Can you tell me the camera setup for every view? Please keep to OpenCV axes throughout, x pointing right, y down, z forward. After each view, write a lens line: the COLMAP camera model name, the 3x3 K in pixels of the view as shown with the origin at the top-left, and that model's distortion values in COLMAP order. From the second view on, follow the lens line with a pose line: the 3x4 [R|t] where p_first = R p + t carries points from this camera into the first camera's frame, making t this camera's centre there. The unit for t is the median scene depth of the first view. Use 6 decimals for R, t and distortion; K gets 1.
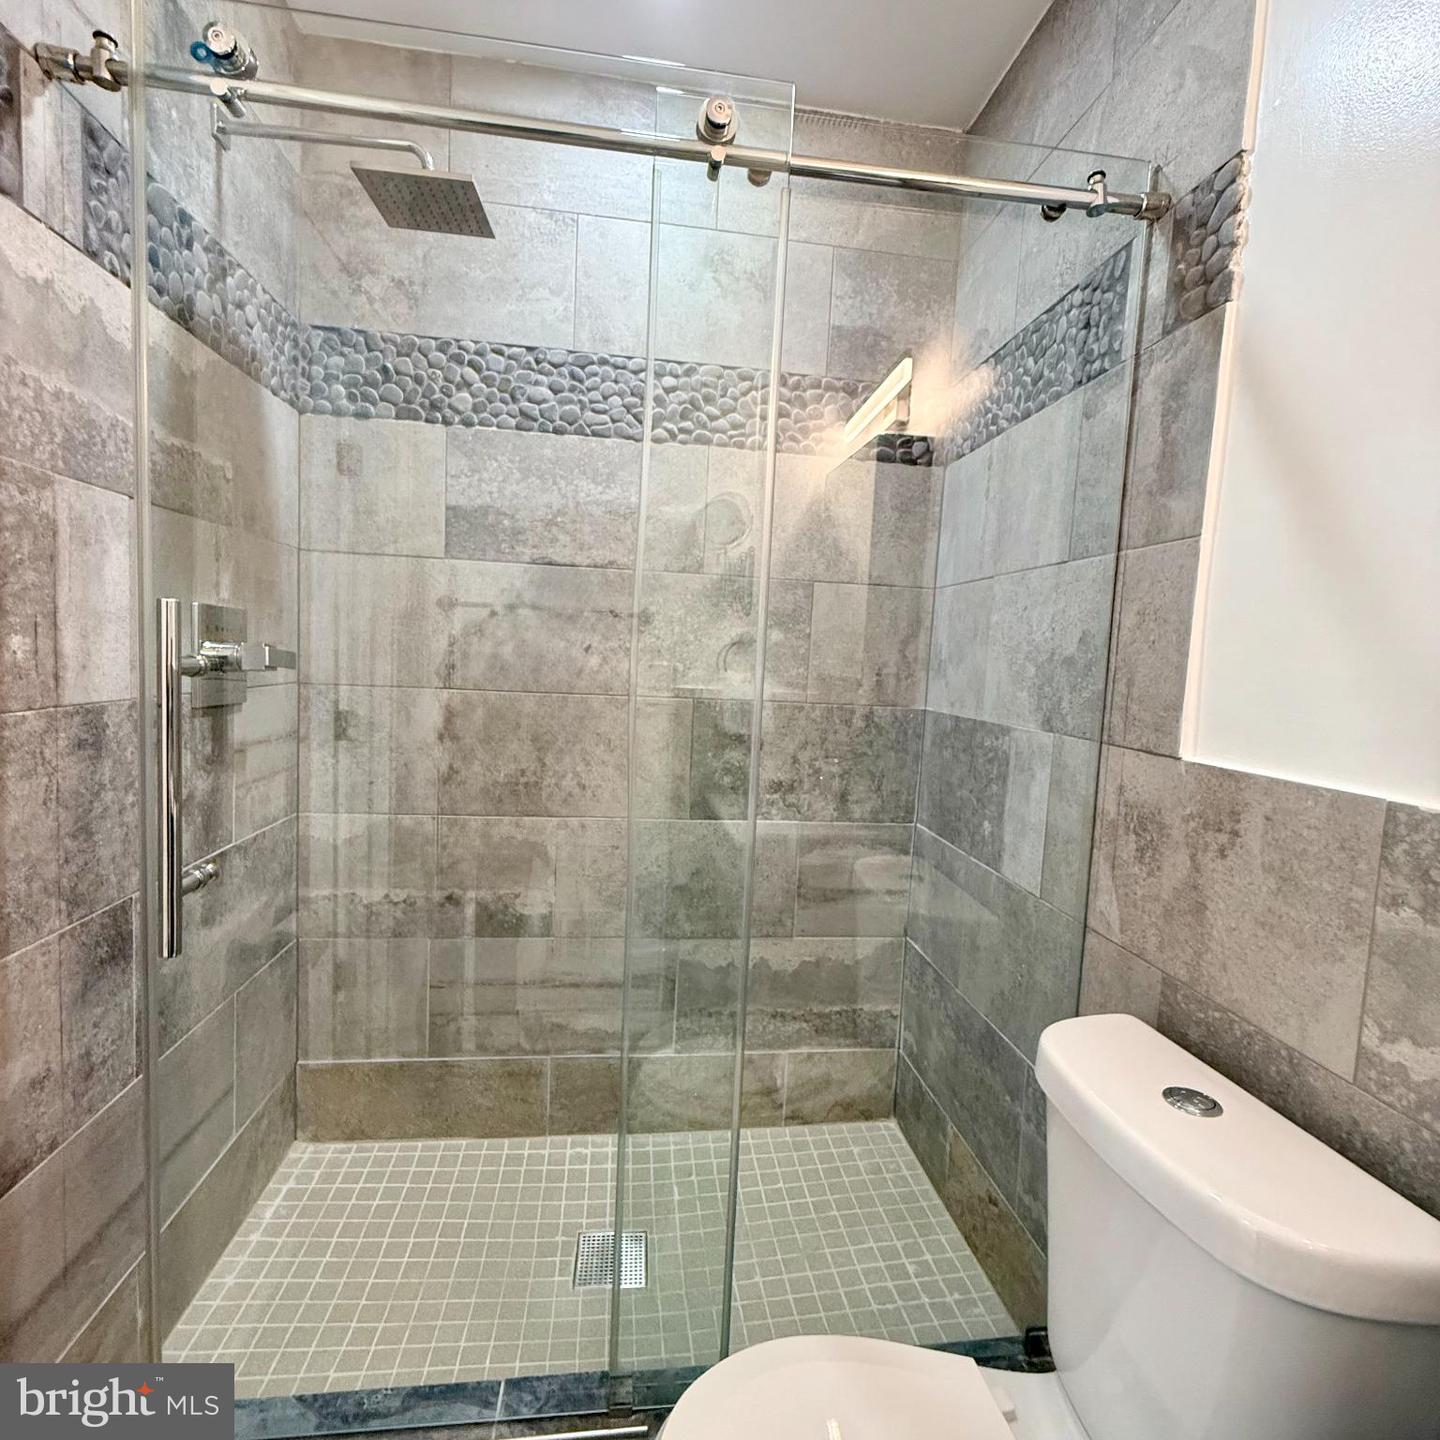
lens RADIAL K [[763.7, 0, 722.7], [0, 763.7, 719.5], [0, 0, 1]] dist [0.000323, -0.000908]
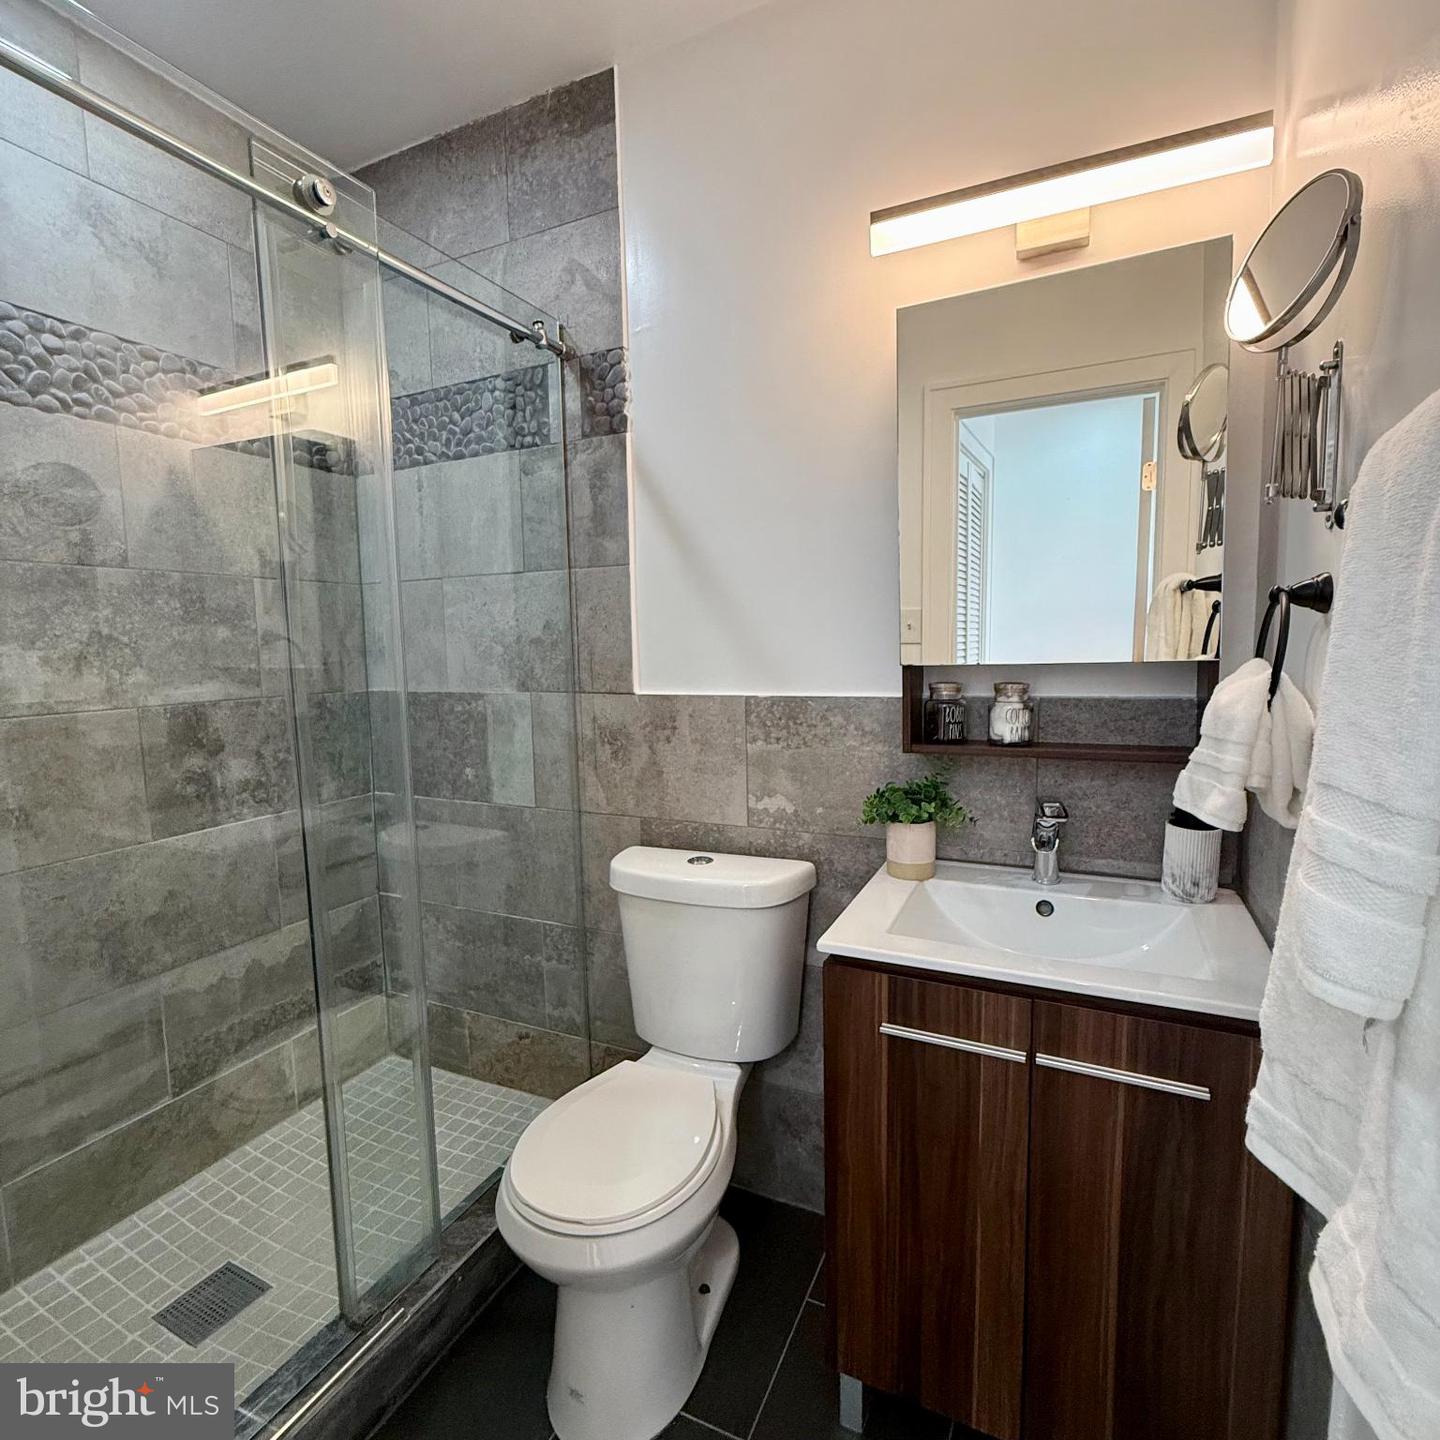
lens RADIAL K [[763.7, 0, 723.6], [0, 763.7, 719.4], [0, 0, 1]] dist [0.000323, -0.000908]
pose [[0.539664, -0.145631, 0.829189, -0.602407], [0.118407, 0.988264, 0.096507, -0.027824], [-0.833512, 0.046101, 0.550575, -0.098023]]
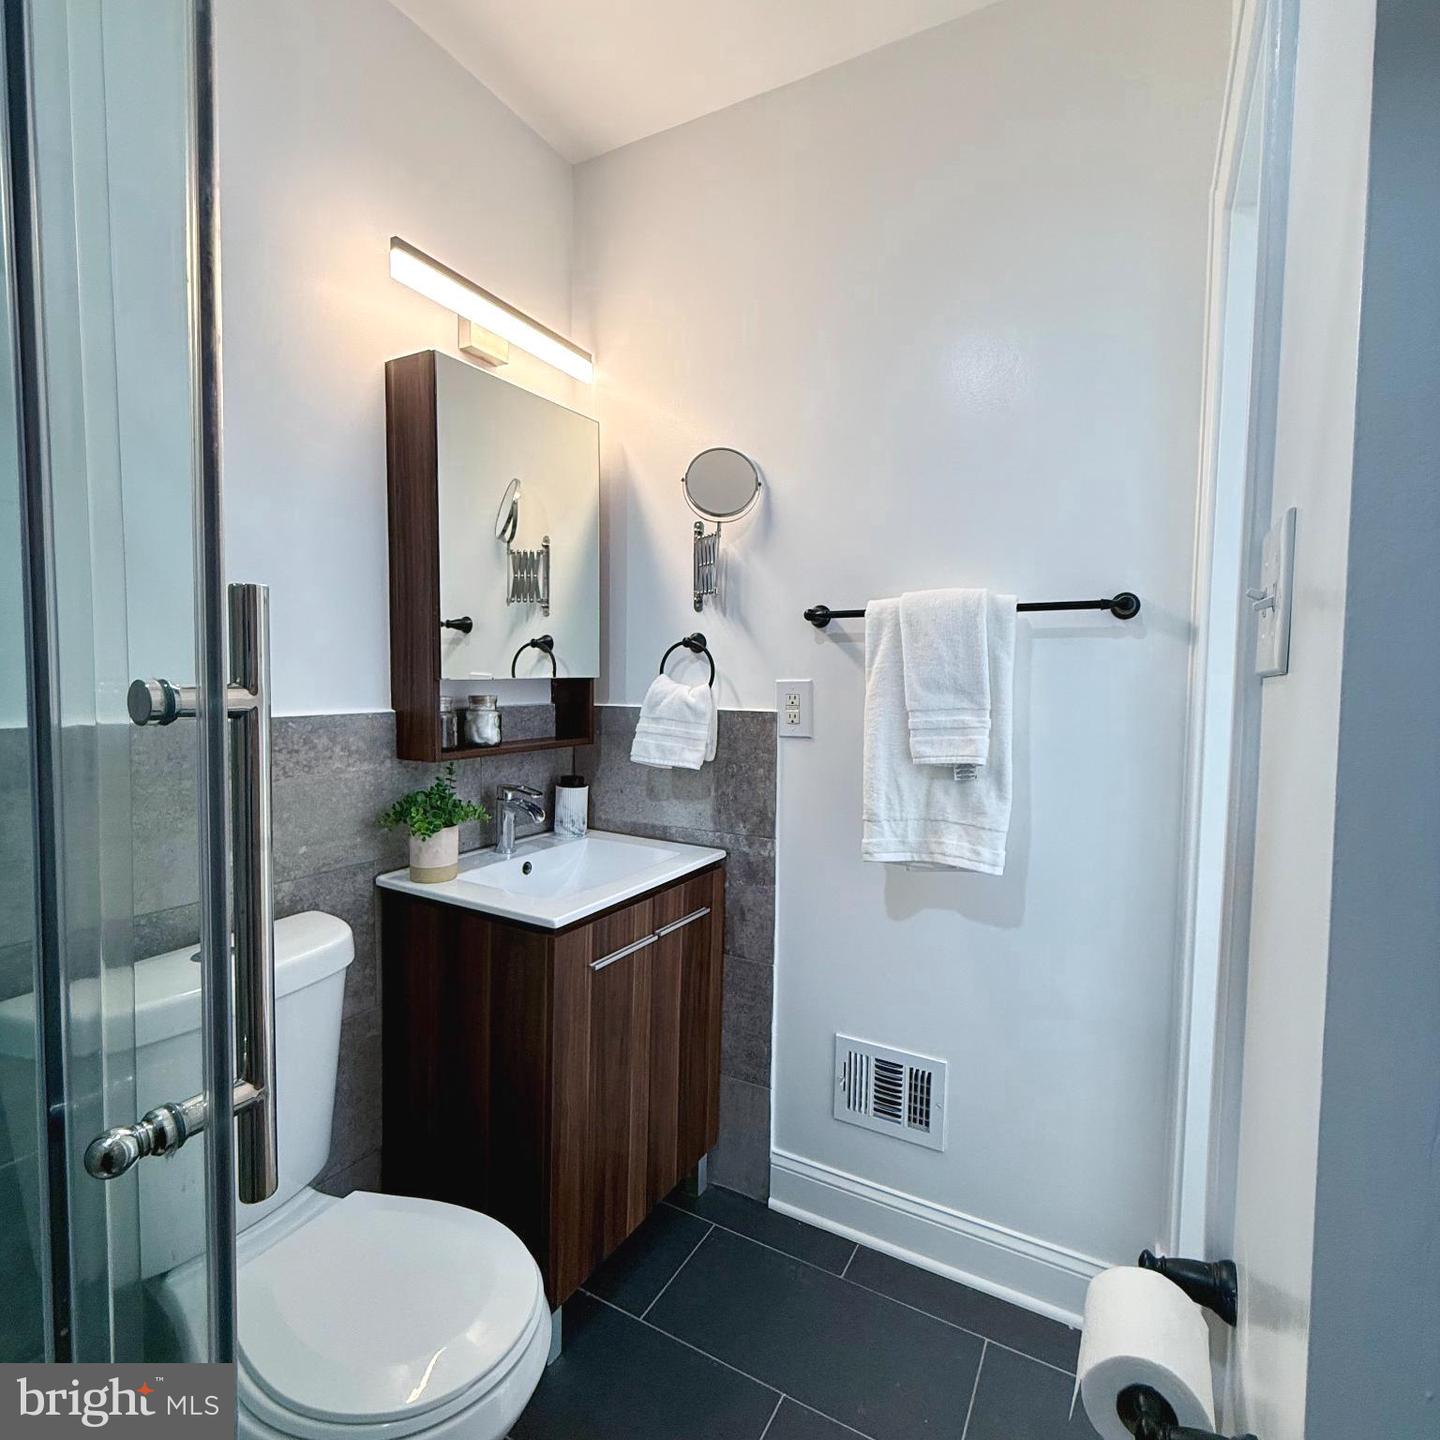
lens RADIAL K [[763.7, 0, 714.0], [0, 763.7, 719.0], [0, 0, 1]] dist [0.000323, -0.000908]
pose [[-0.800682, -0.097244, 0.591145, -0.576840], [-0.006245, 0.988039, 0.154075, -0.091855], [-0.599057, 0.119674, -0.791712, 0.968934]]
